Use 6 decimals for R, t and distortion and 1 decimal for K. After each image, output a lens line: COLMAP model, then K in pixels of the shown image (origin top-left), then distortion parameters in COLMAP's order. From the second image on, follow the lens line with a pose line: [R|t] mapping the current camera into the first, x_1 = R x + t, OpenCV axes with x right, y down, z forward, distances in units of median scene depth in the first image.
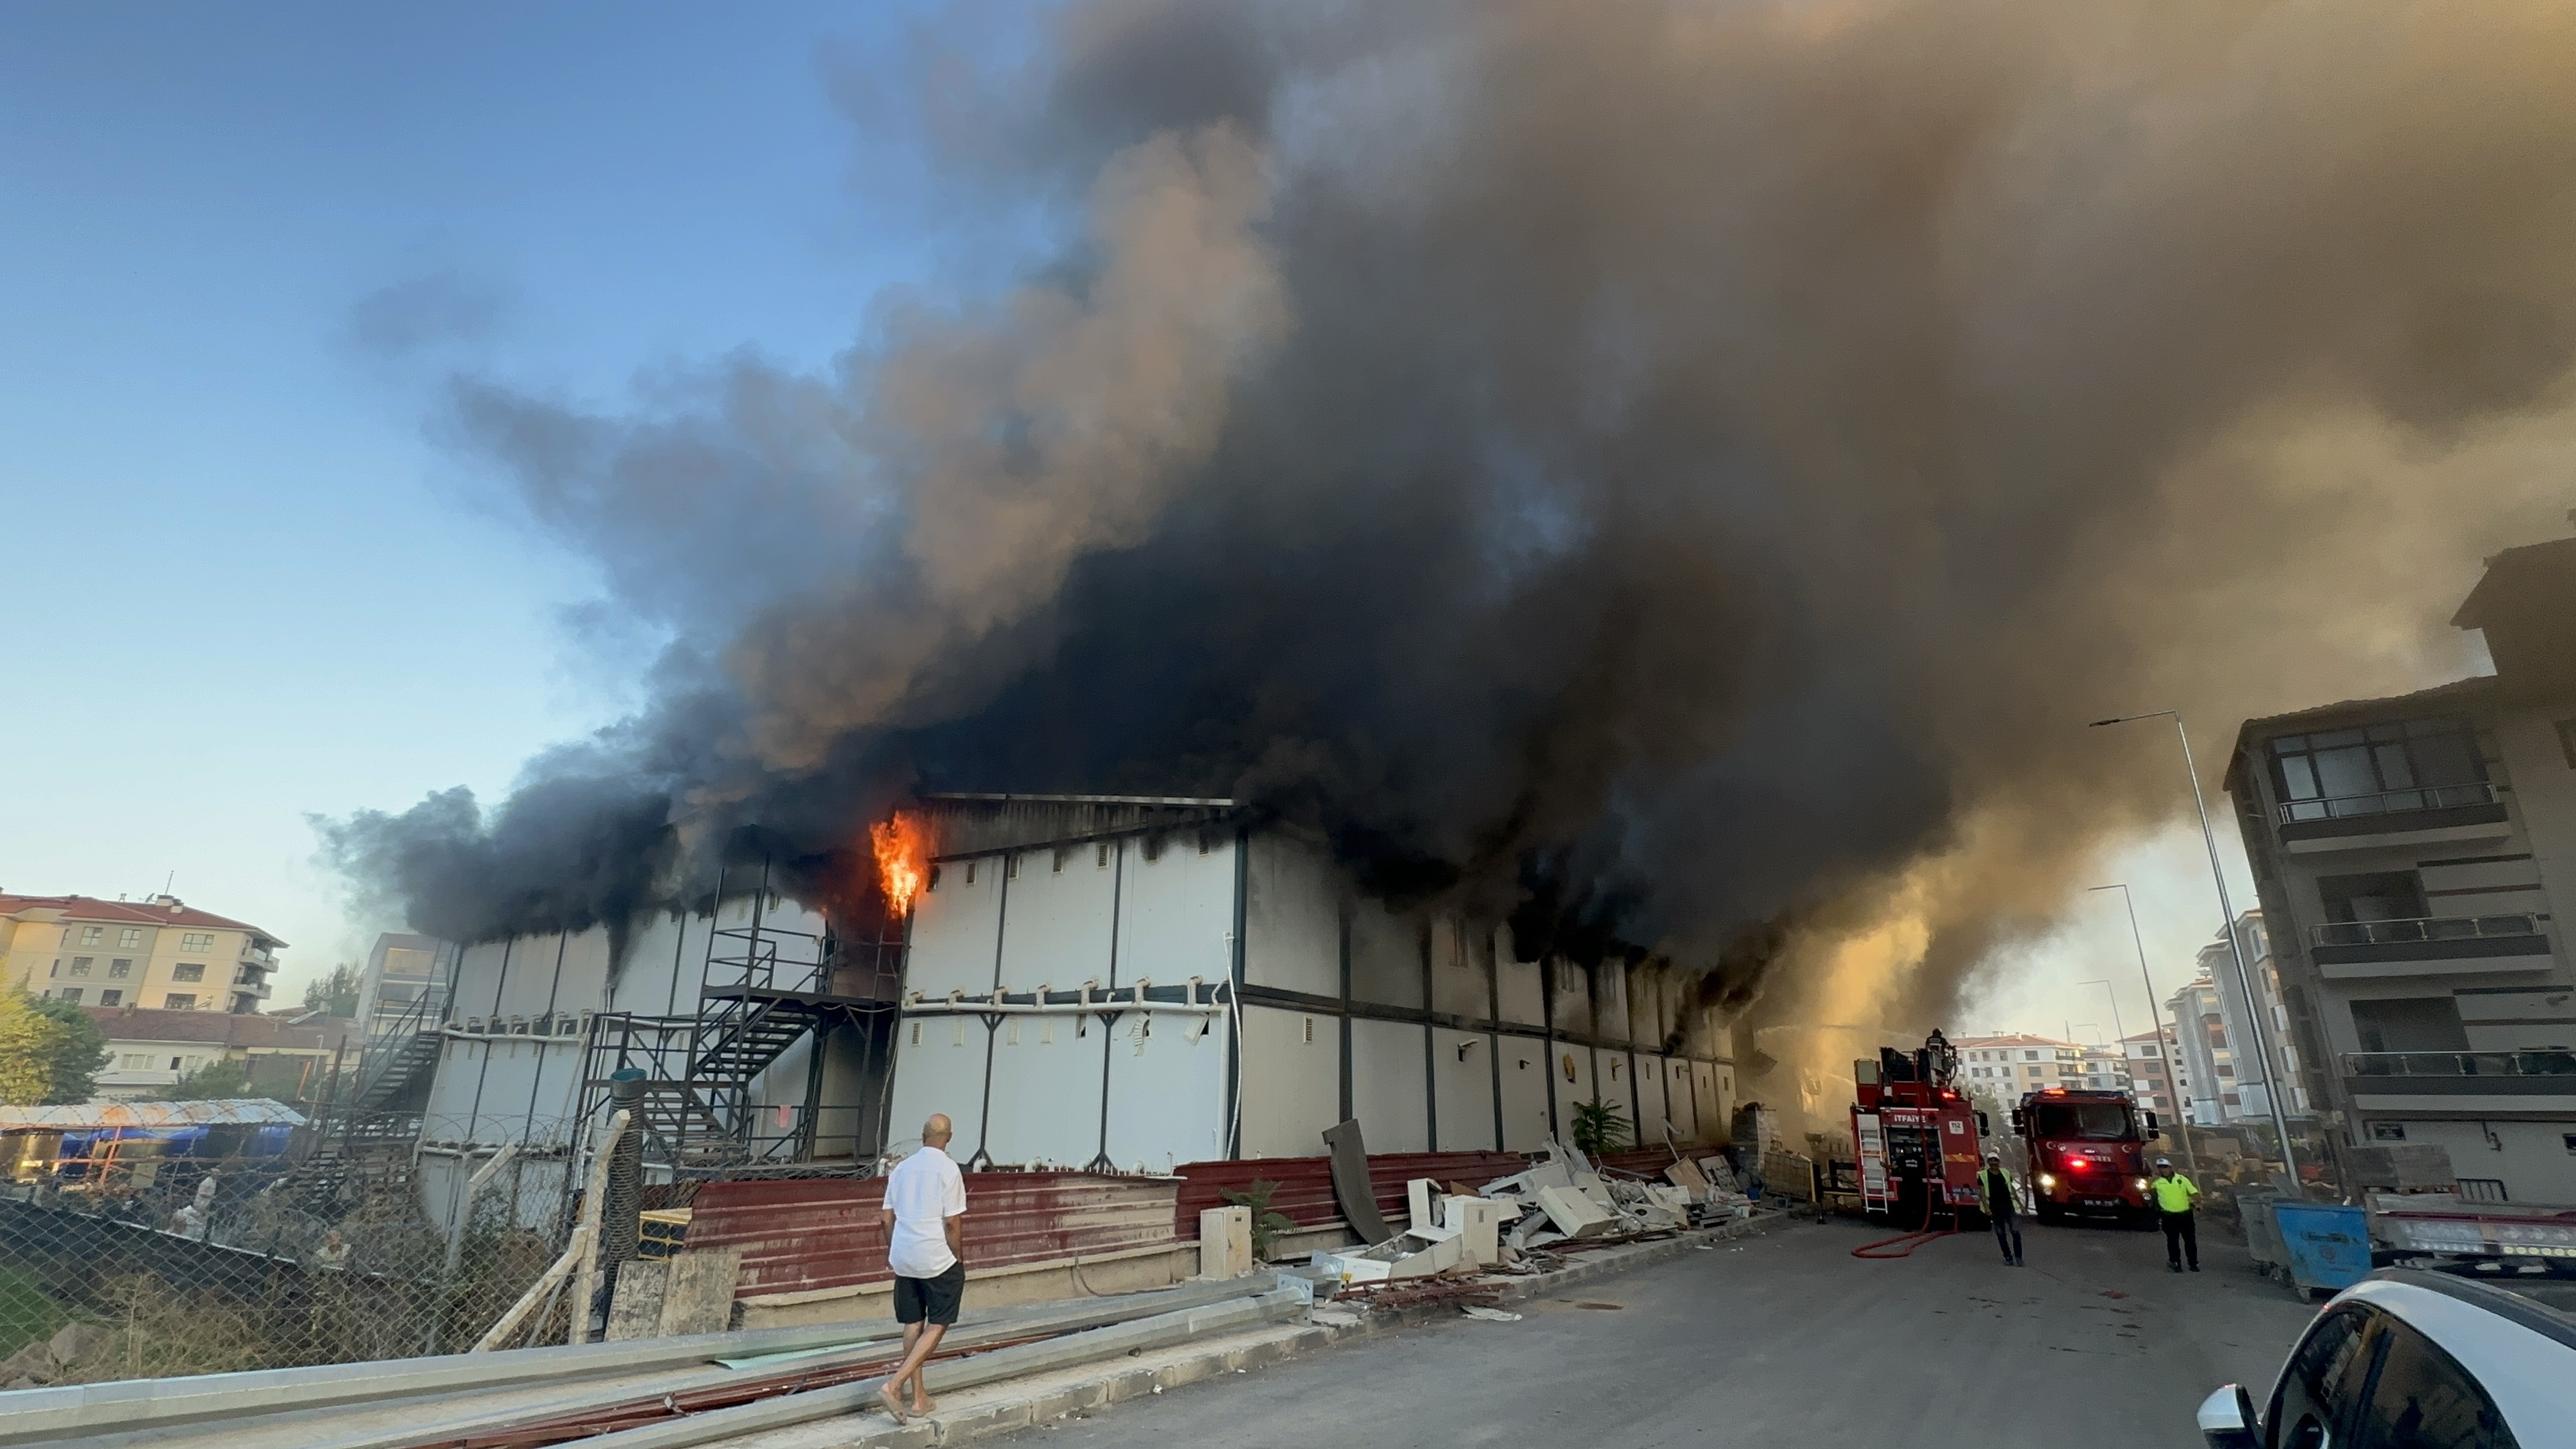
lens RADIAL K [[1194.5, 0, 1288.0], [0, 1194.5, 724.5], [0, 0, 1]] dist [-0.000981, 0.000876]
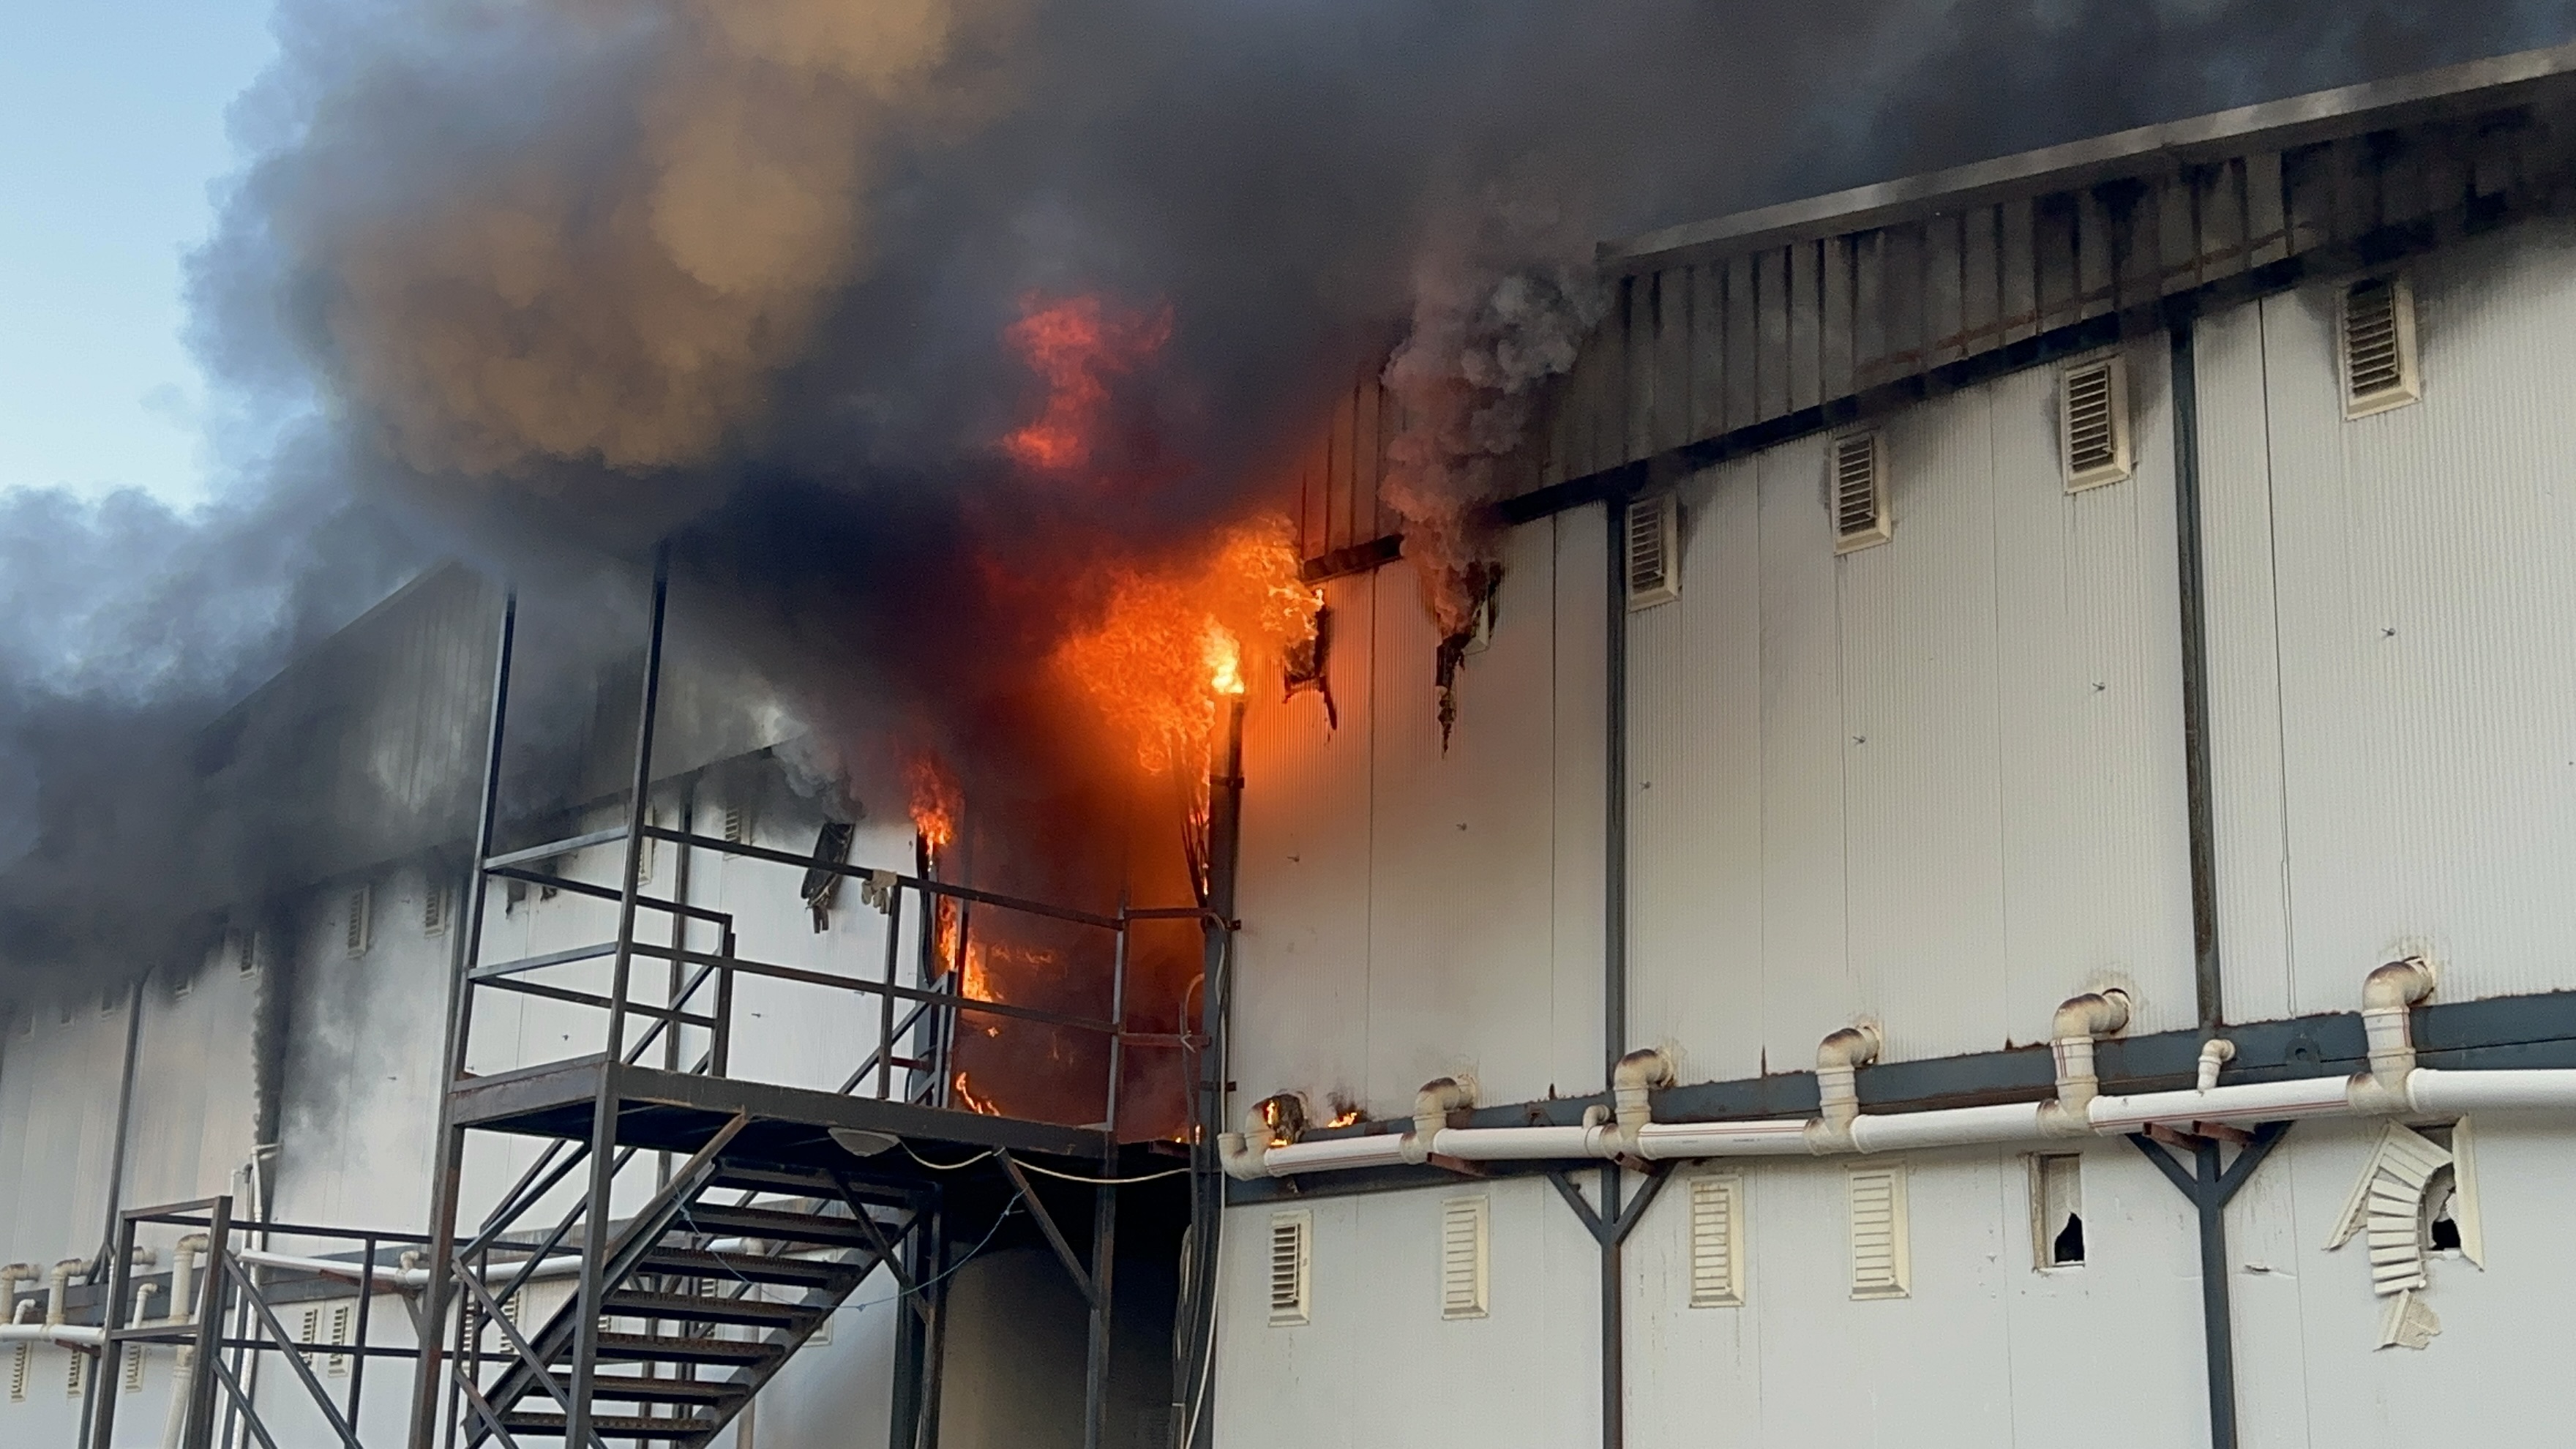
lens RADIAL K [[3141.6, 0, 1288.0], [0, 3141.6, 724.5], [0, 0, 1]] dist [0.175447, -0.284685]
pose [[0.963080, -0.050506, -0.264434, -0.141875], [0.063004, 0.997251, 0.038990, 0.128933], [0.261738, -0.054211, 0.963615, 0.405454]]
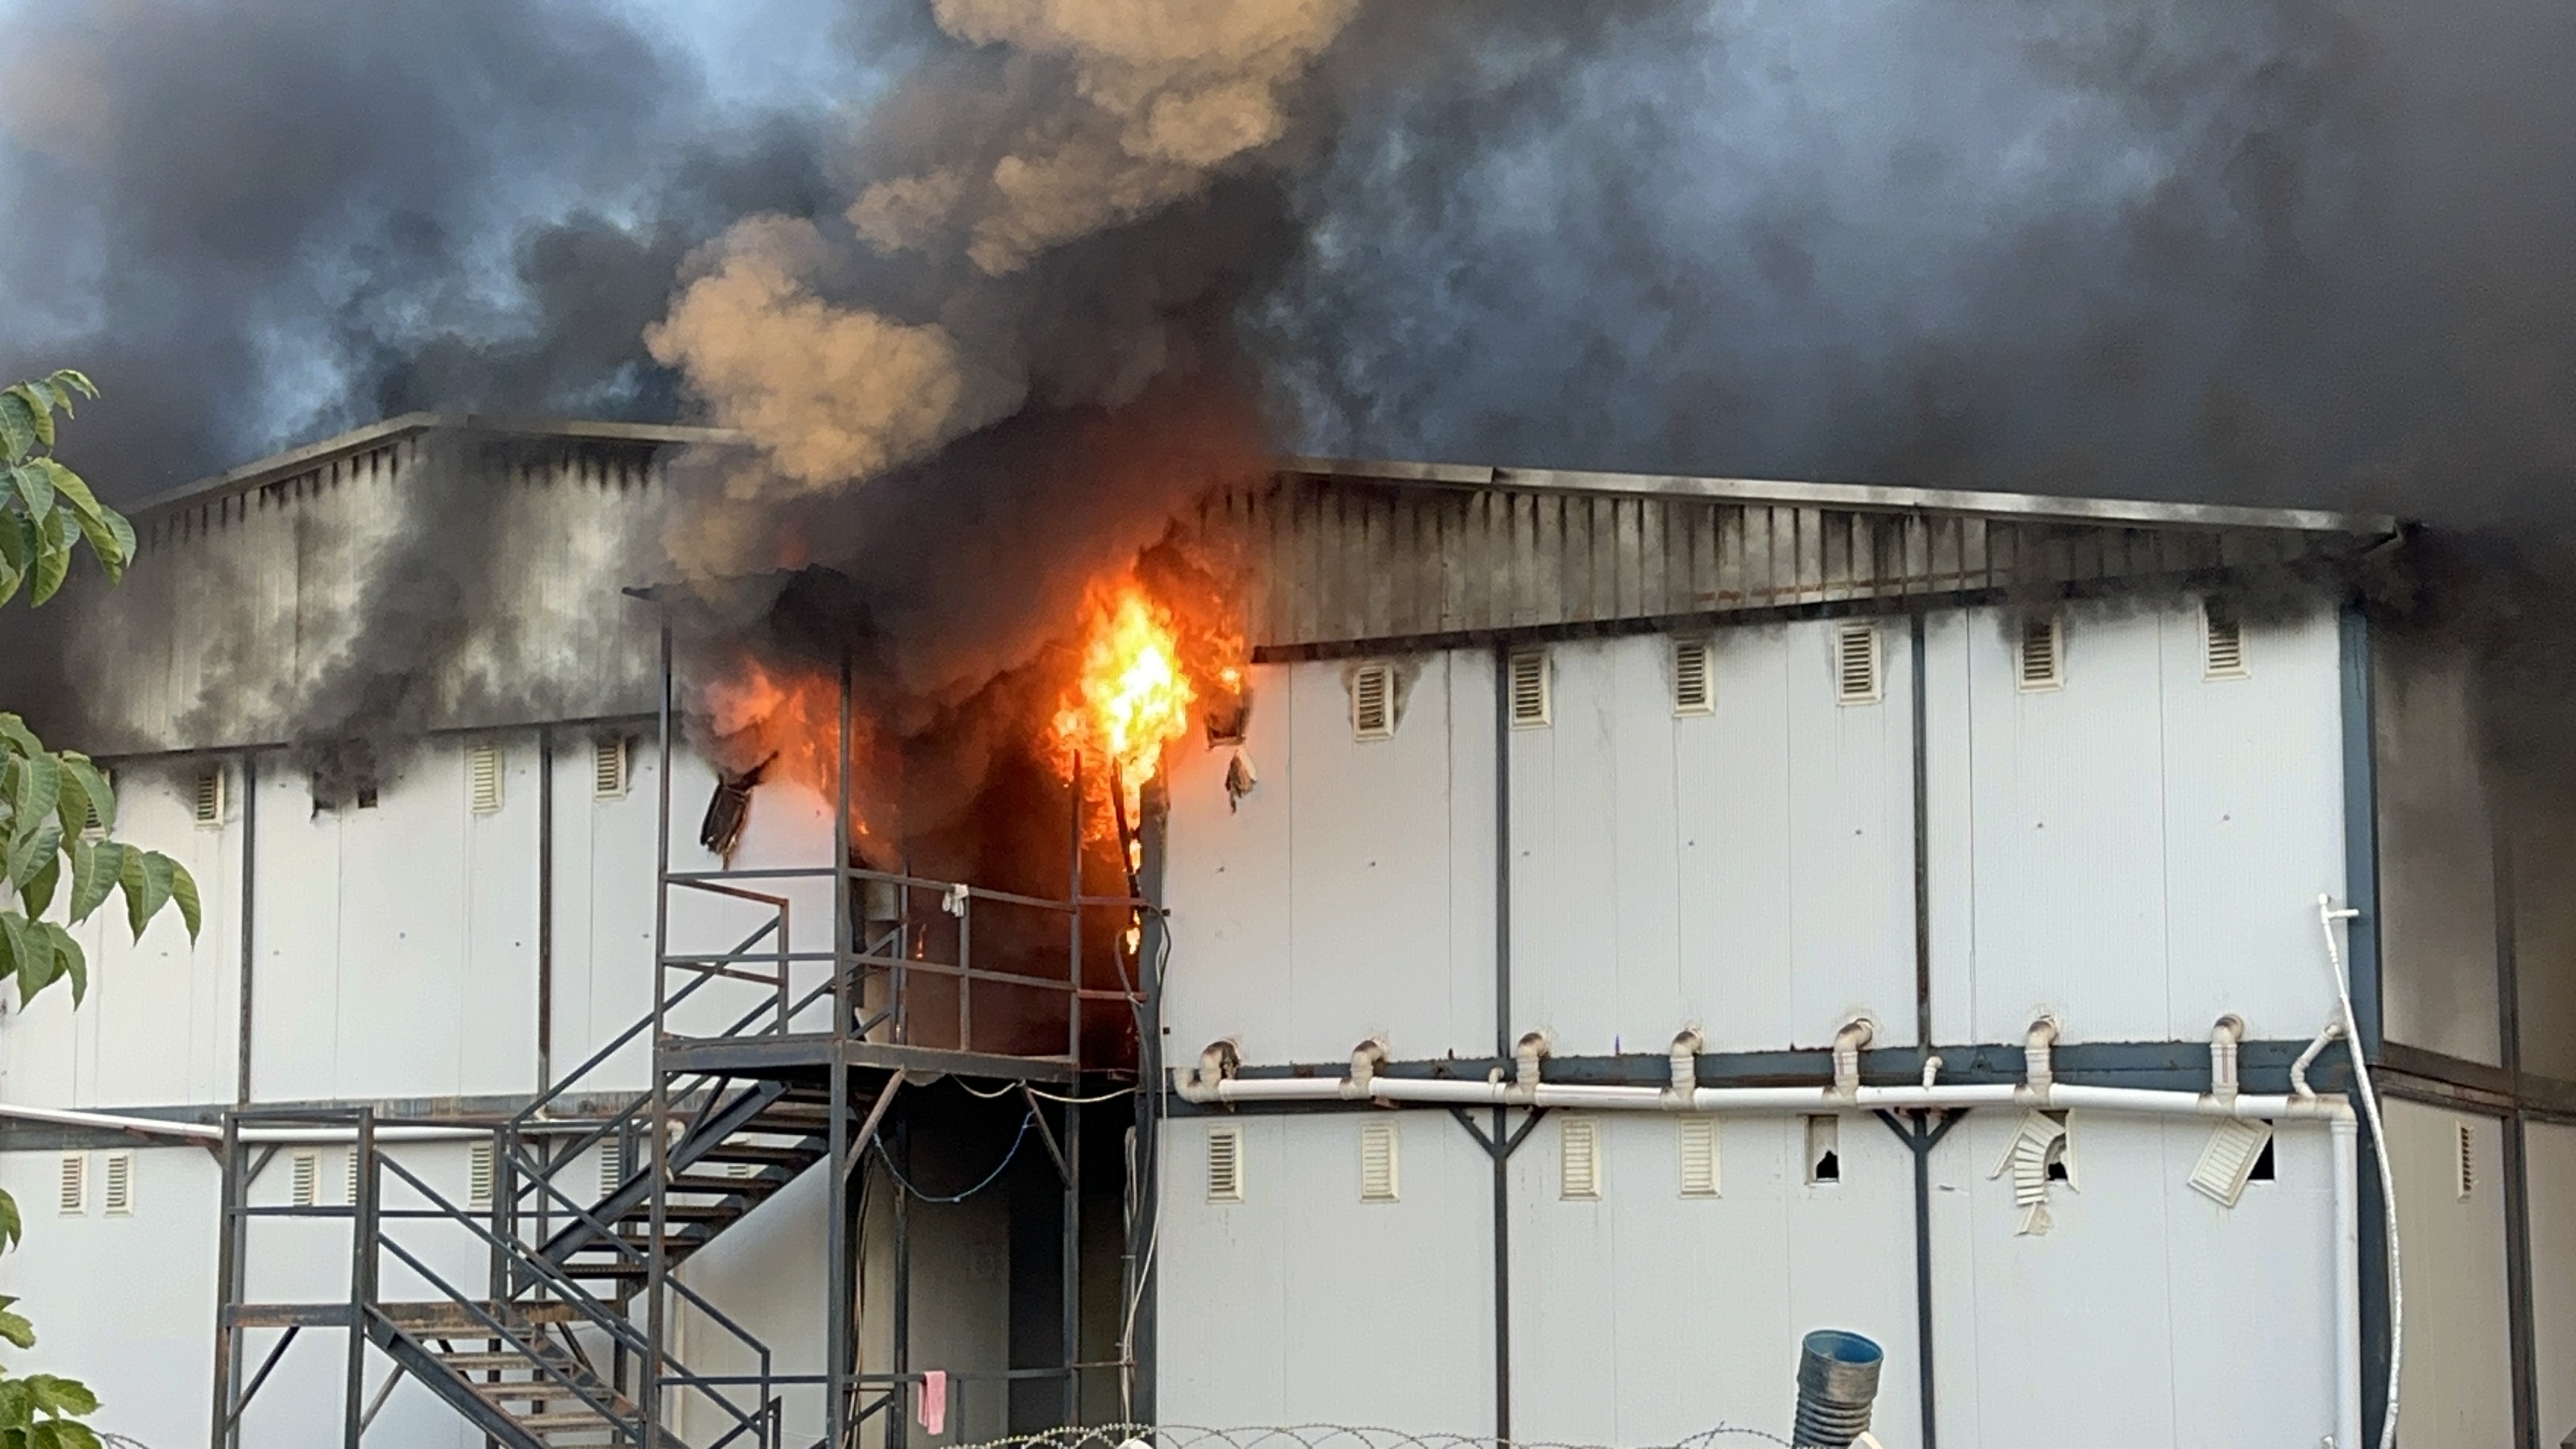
lens RADIAL K [[4150.5, 0, 1288.0], [0, 4150.5, 724.5], [0, 0, 1]] dist [0.128548, 0.035428]
pose [[0.998235, 0.001974, 0.059358, -0.377301], [-0.011980, 0.985594, 0.168703, -0.069535], [-0.058170, -0.169116, 0.983878, -0.159655]]
